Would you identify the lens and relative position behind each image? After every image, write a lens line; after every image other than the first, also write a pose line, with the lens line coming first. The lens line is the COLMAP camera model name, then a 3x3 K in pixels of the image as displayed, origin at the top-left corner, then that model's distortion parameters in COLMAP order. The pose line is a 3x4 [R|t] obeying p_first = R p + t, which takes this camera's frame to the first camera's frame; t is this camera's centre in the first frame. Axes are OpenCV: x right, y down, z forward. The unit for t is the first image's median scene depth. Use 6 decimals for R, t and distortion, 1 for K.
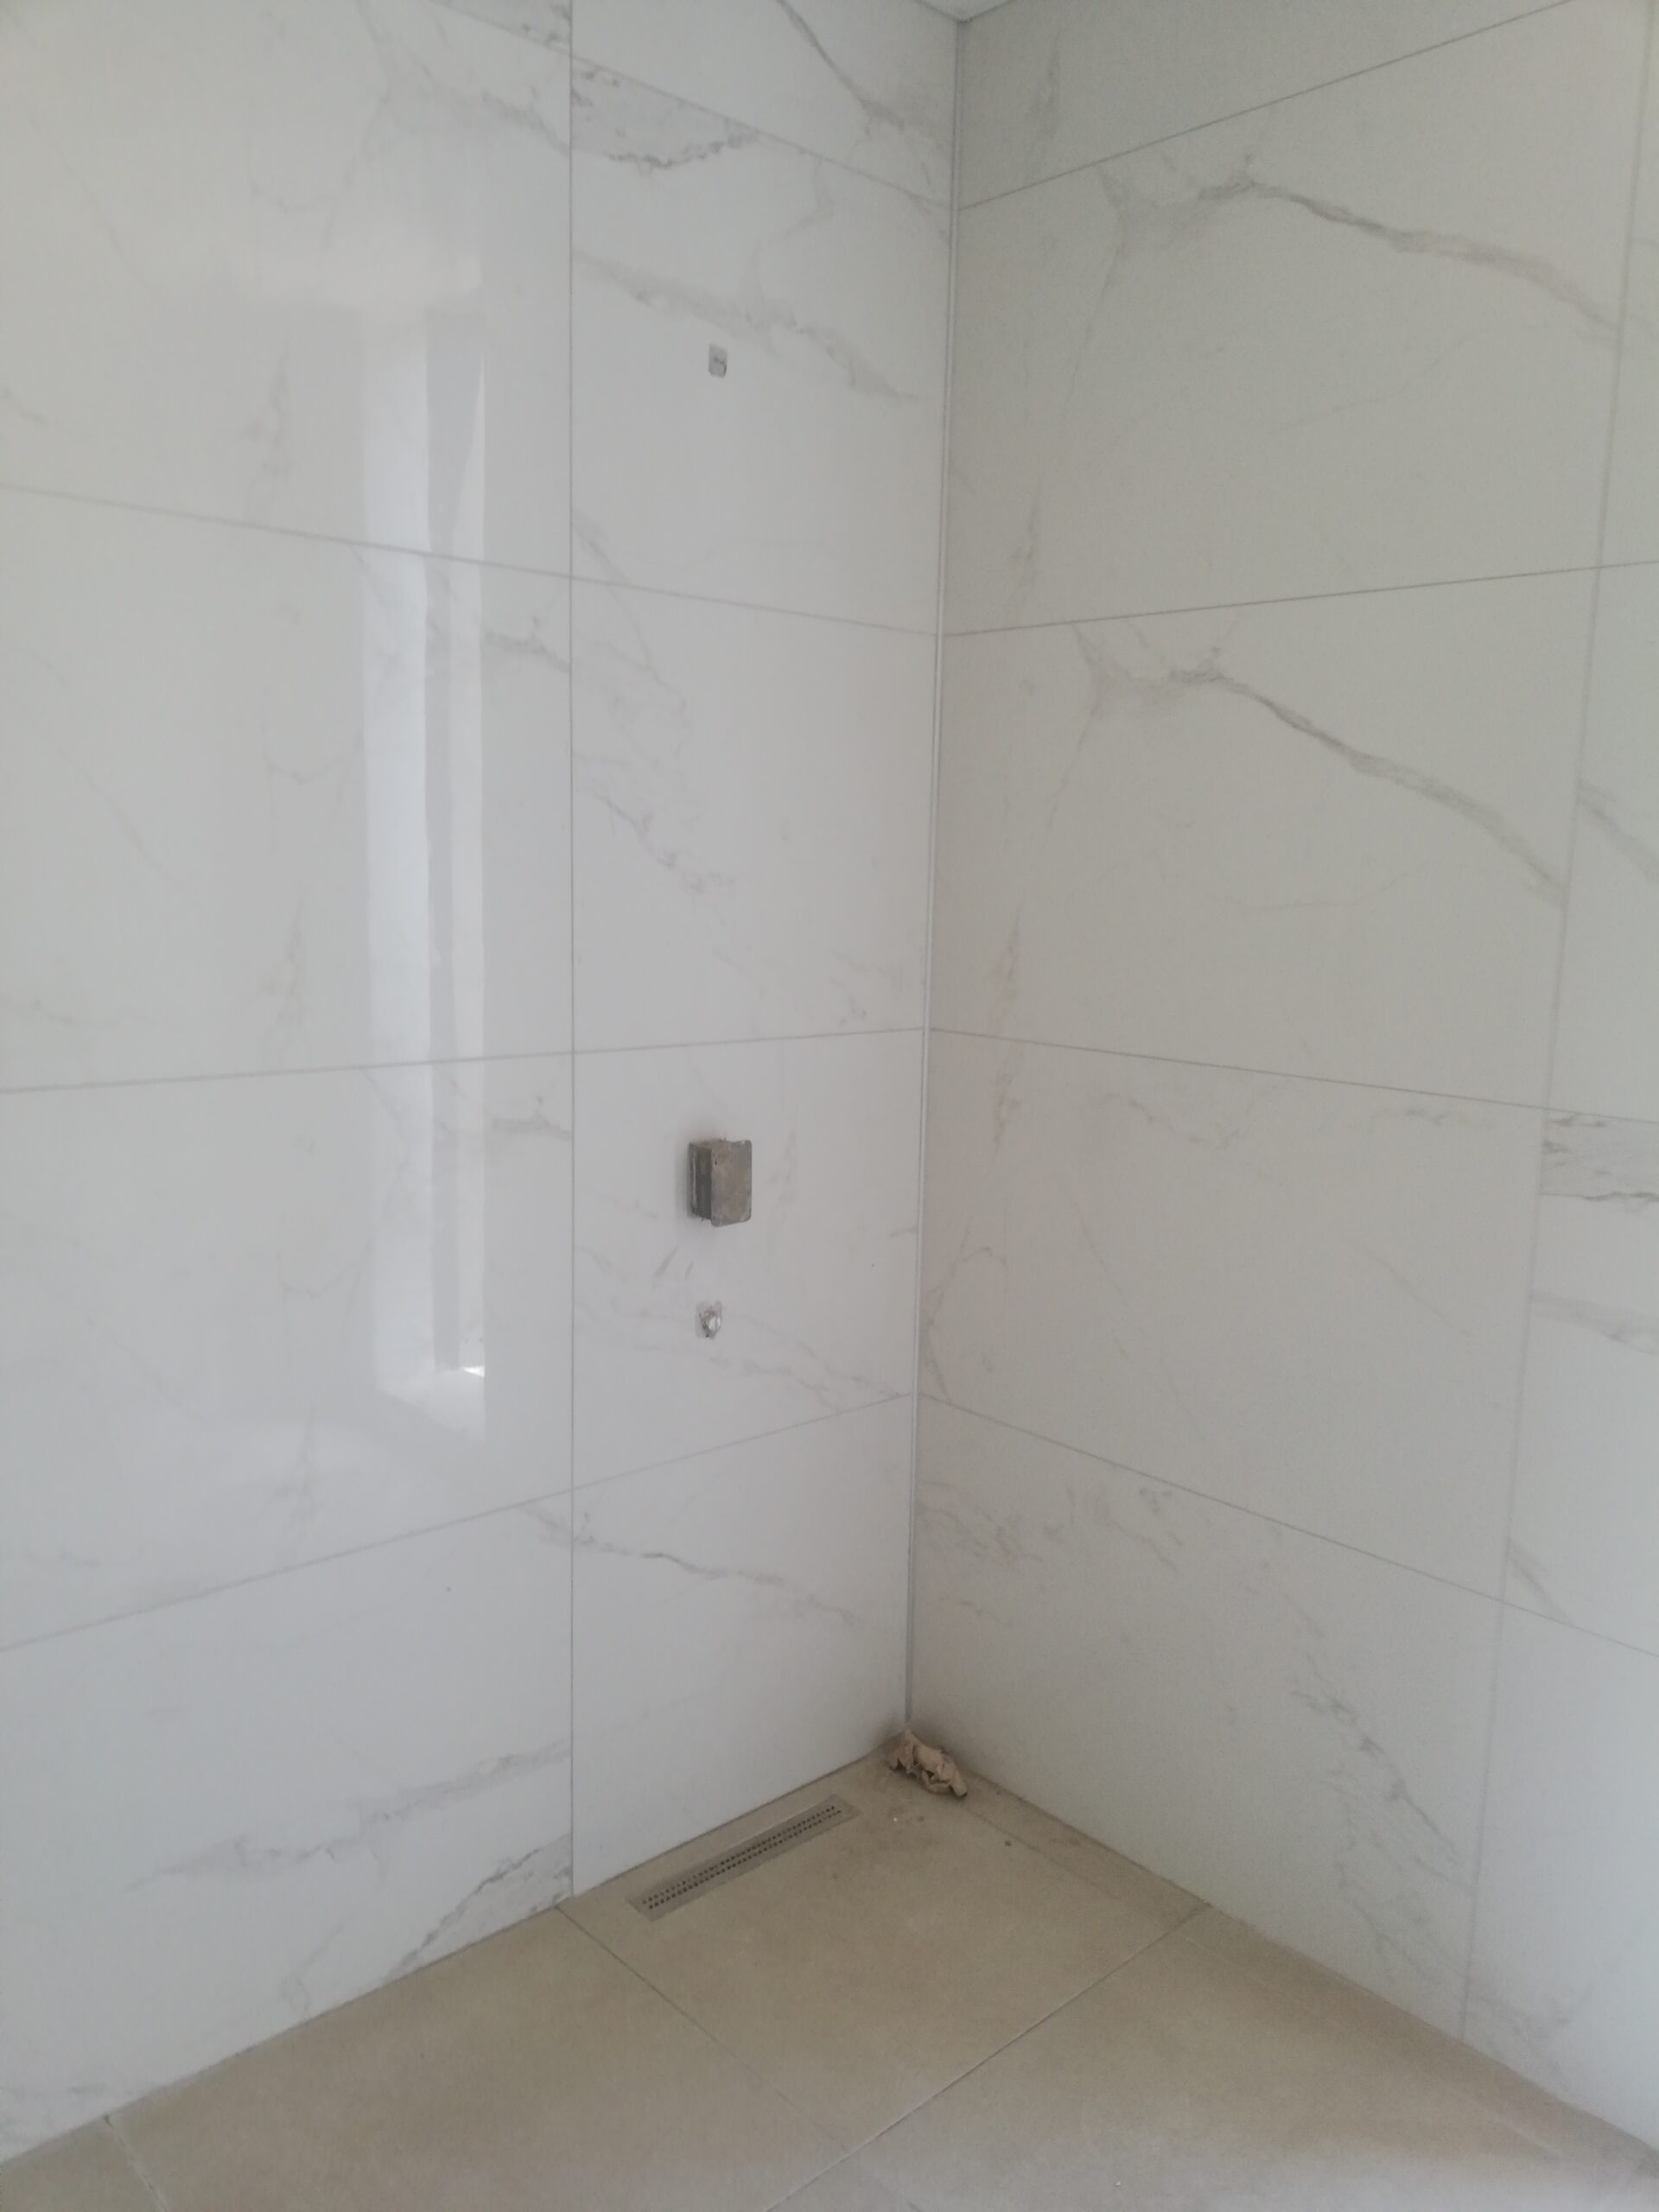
lens RADIAL K [[1693.0, 0, 828.7], [0, 1693.0, 1114.5], [0, 0, 1]] dist [0.064469, -0.071604]
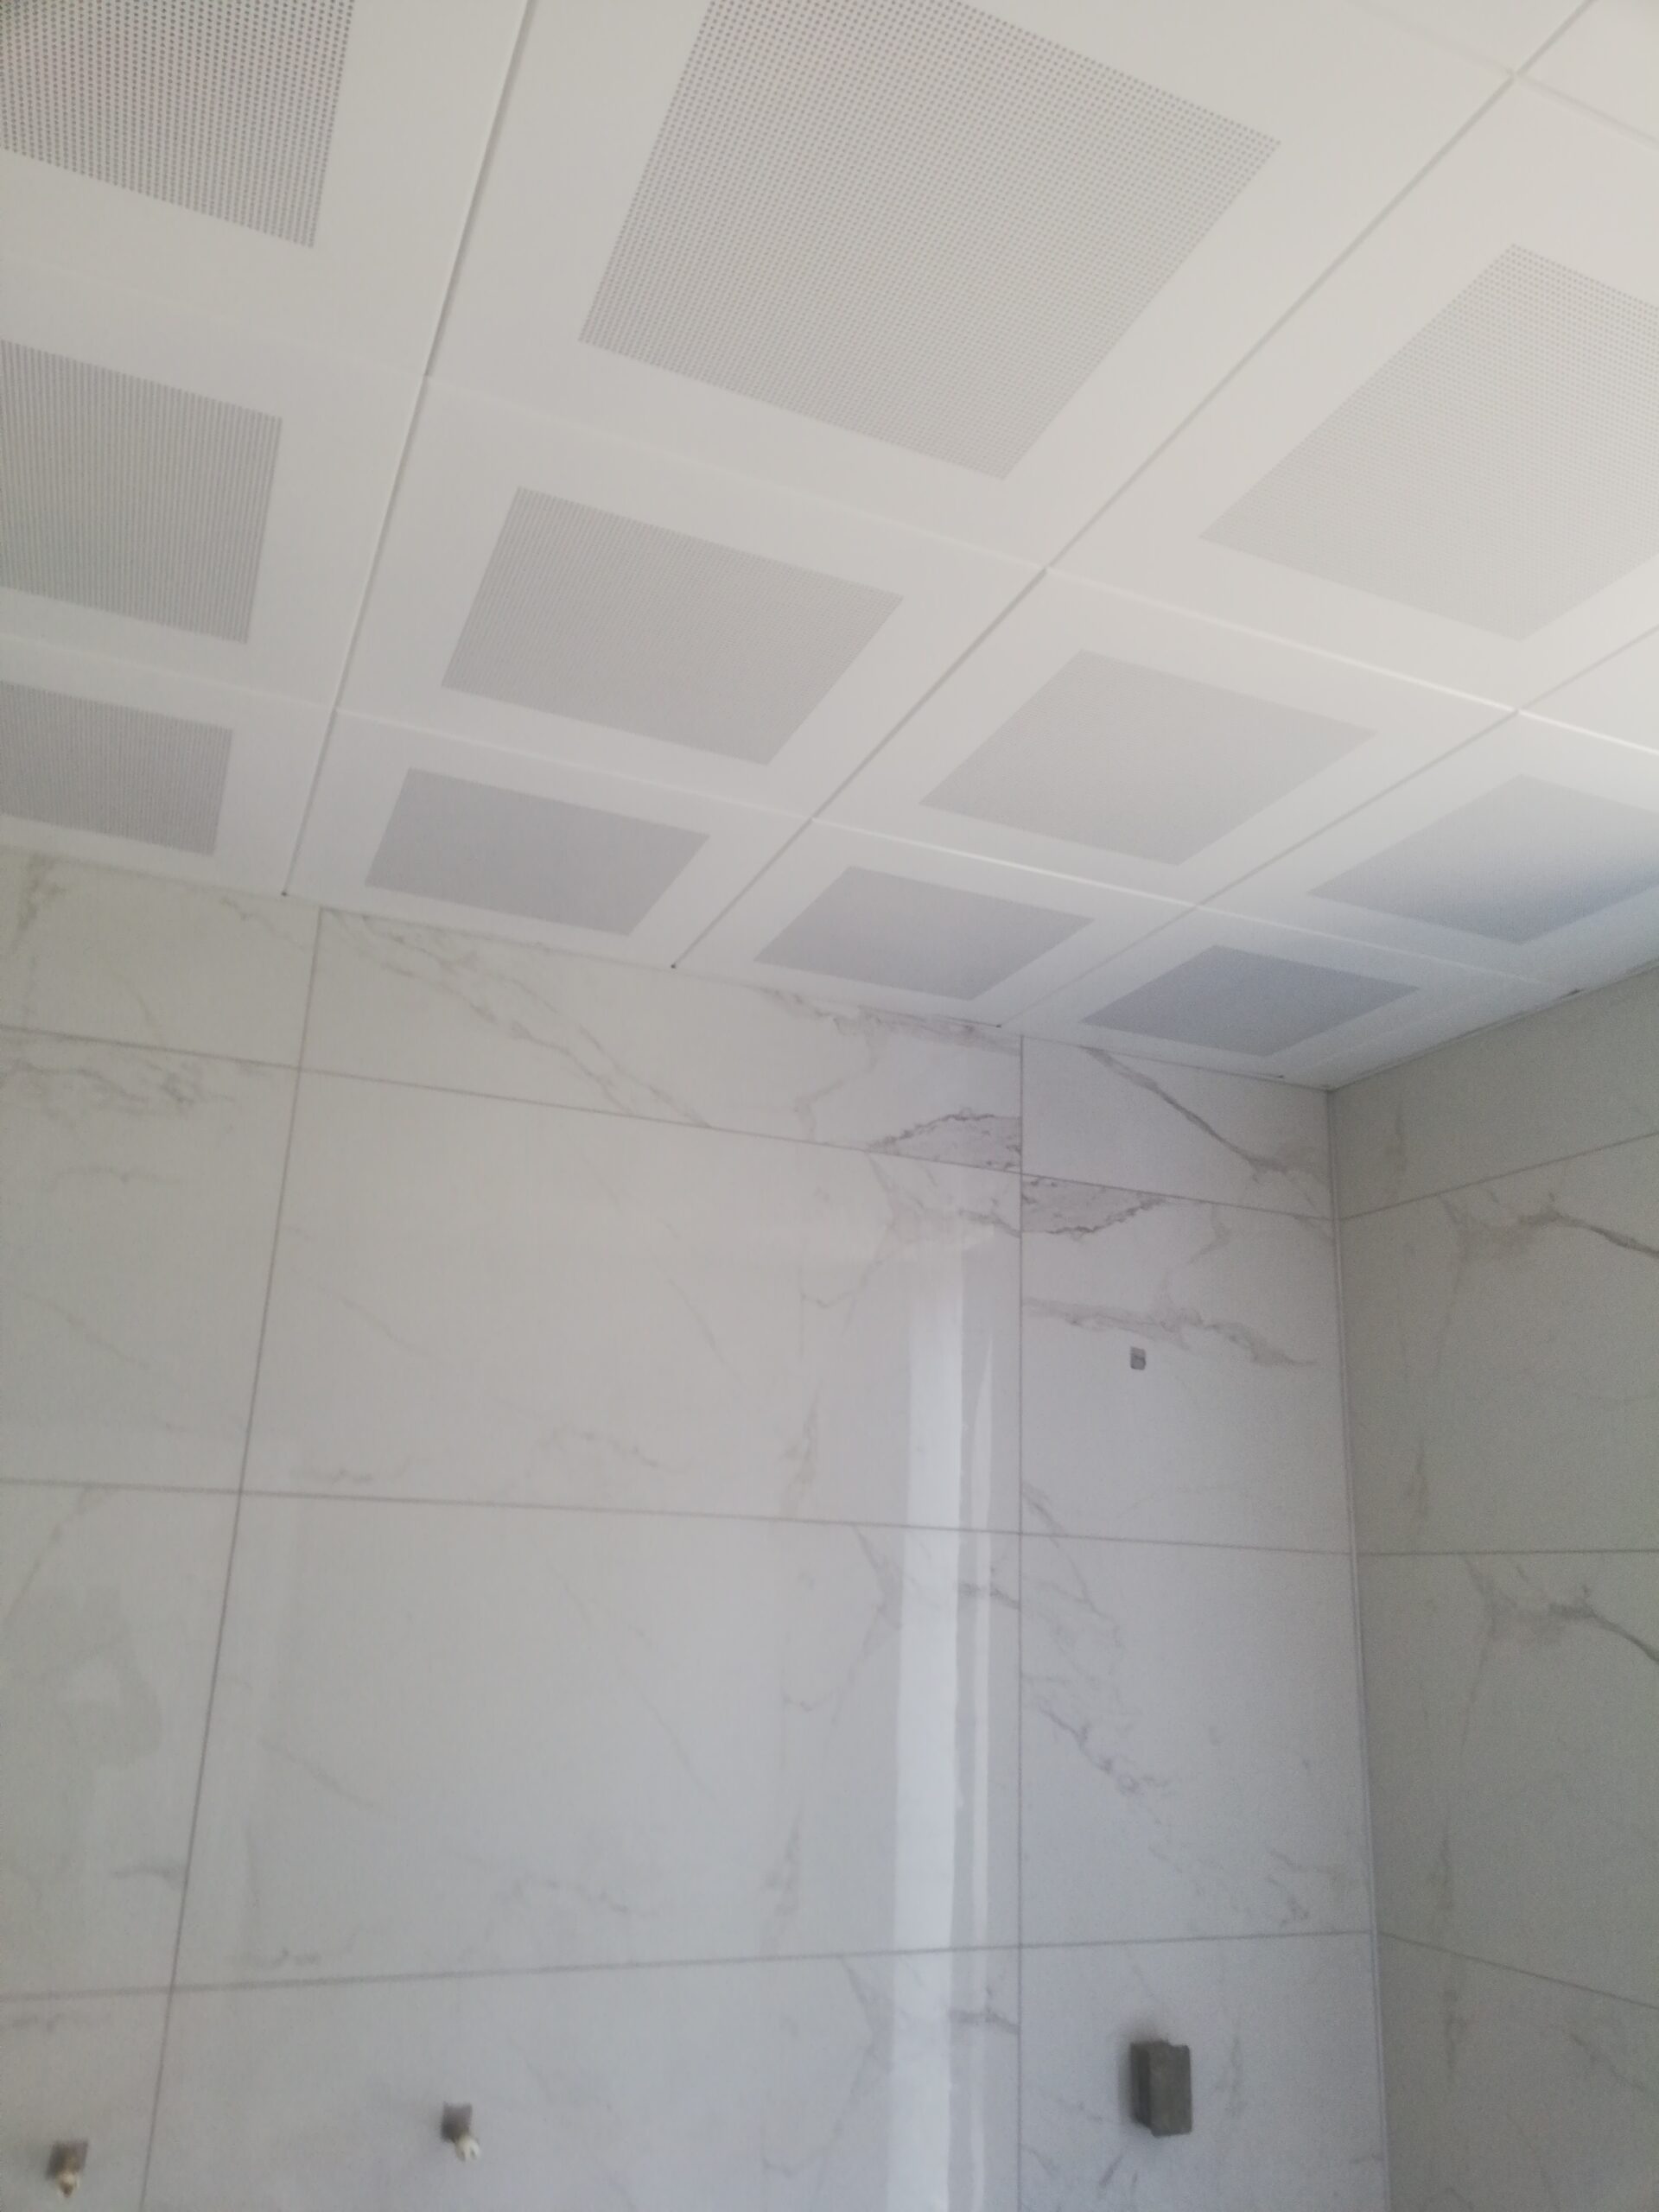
lens RADIAL K [[1683.3, 0, 823.3], [0, 1683.3, 1110.2], [0, 0, 1]] dist [0.077229, -0.062072]
pose [[0.941537, -0.088977, -0.324948, 0.149778], [-0.058473, 0.906703, -0.417696, -0.057638], [0.331797, 0.412277, 0.848492, -0.267547]]
